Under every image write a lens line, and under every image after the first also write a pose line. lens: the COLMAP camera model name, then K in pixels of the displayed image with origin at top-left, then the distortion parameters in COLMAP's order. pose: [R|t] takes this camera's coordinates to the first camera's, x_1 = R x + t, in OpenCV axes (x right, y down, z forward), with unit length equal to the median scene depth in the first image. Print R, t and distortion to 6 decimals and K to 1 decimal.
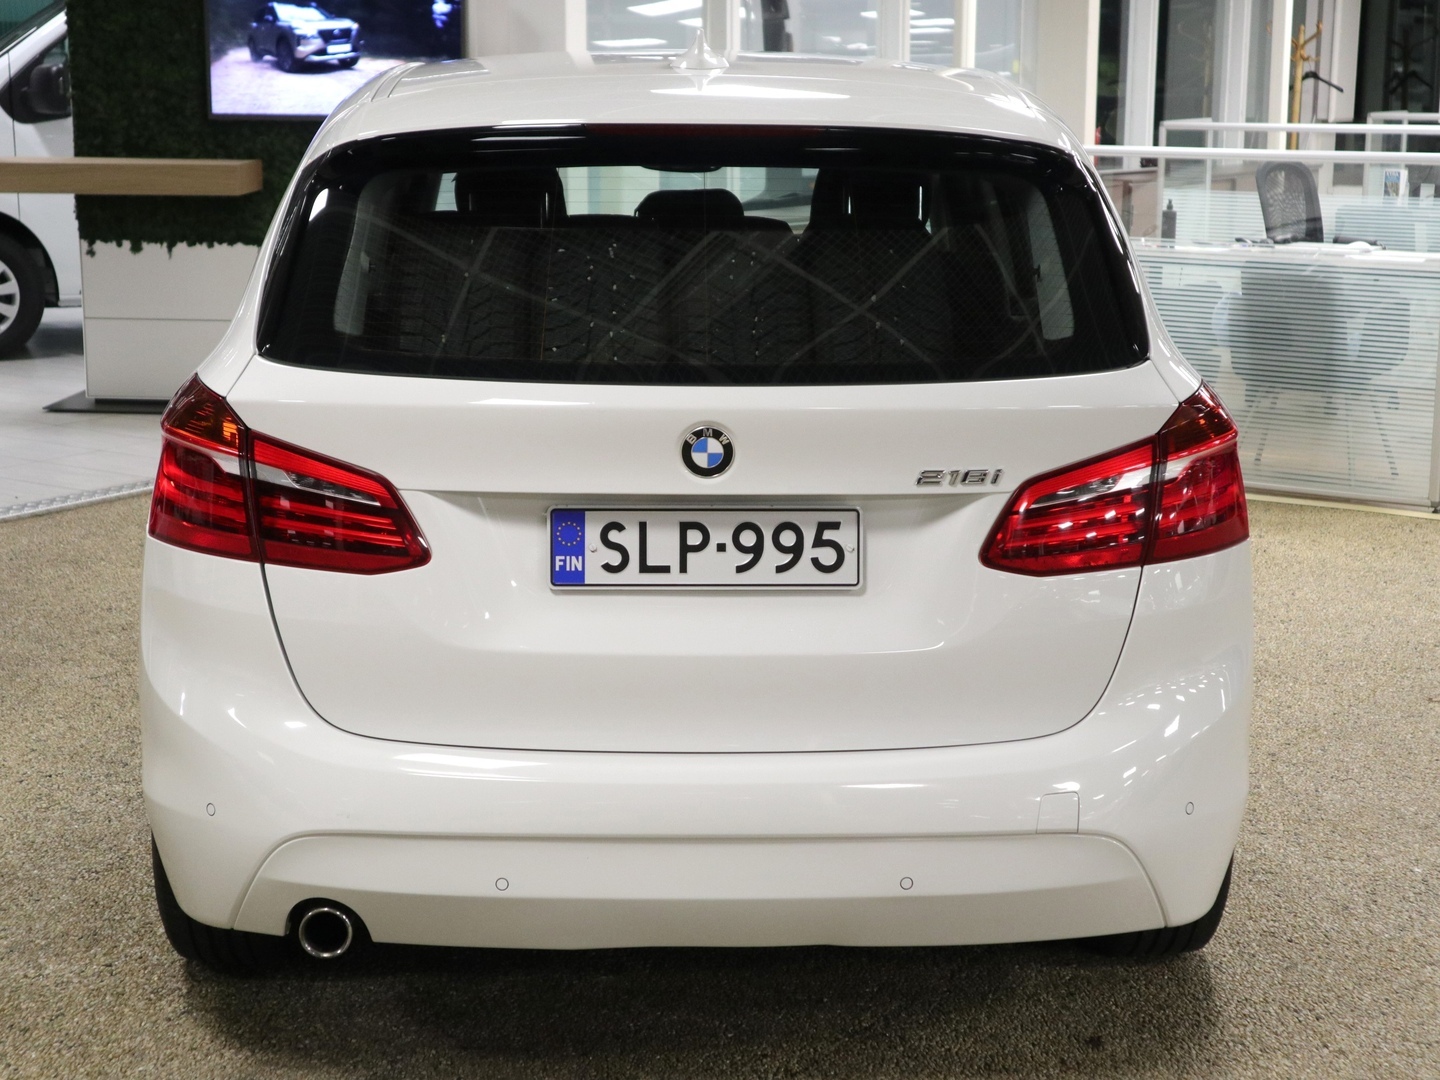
lens RADIAL K [[2282.8, 0, 720.0], [0, 2282.8, 540.0], [0, 0, 1]] dist [-0.030145, -0.058220]
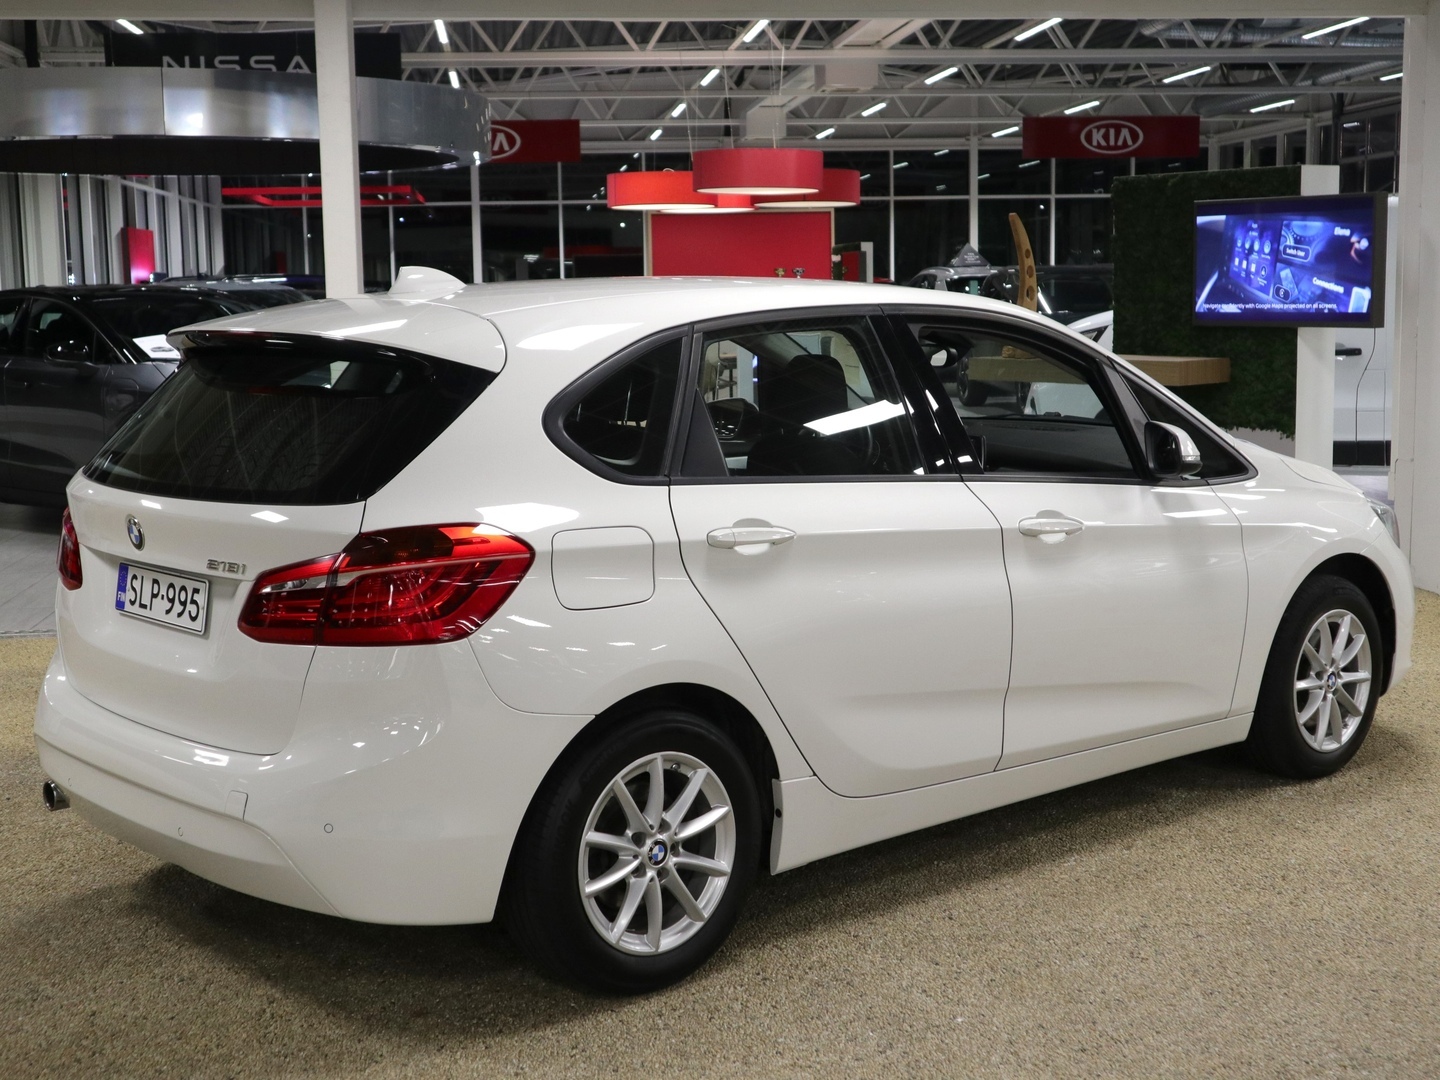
lens RADIAL K [[1872.9, 0, 720.0], [0, 1872.9, 540.0], [0, 0, 1]] dist [-0.006933, -0.000236]
pose [[0.649888, 0.084261, -0.755345, 1.224496], [-0.135524, 0.990755, -0.006081, -0.080152], [0.747849, 0.106319, 0.655299, 0.434939]]
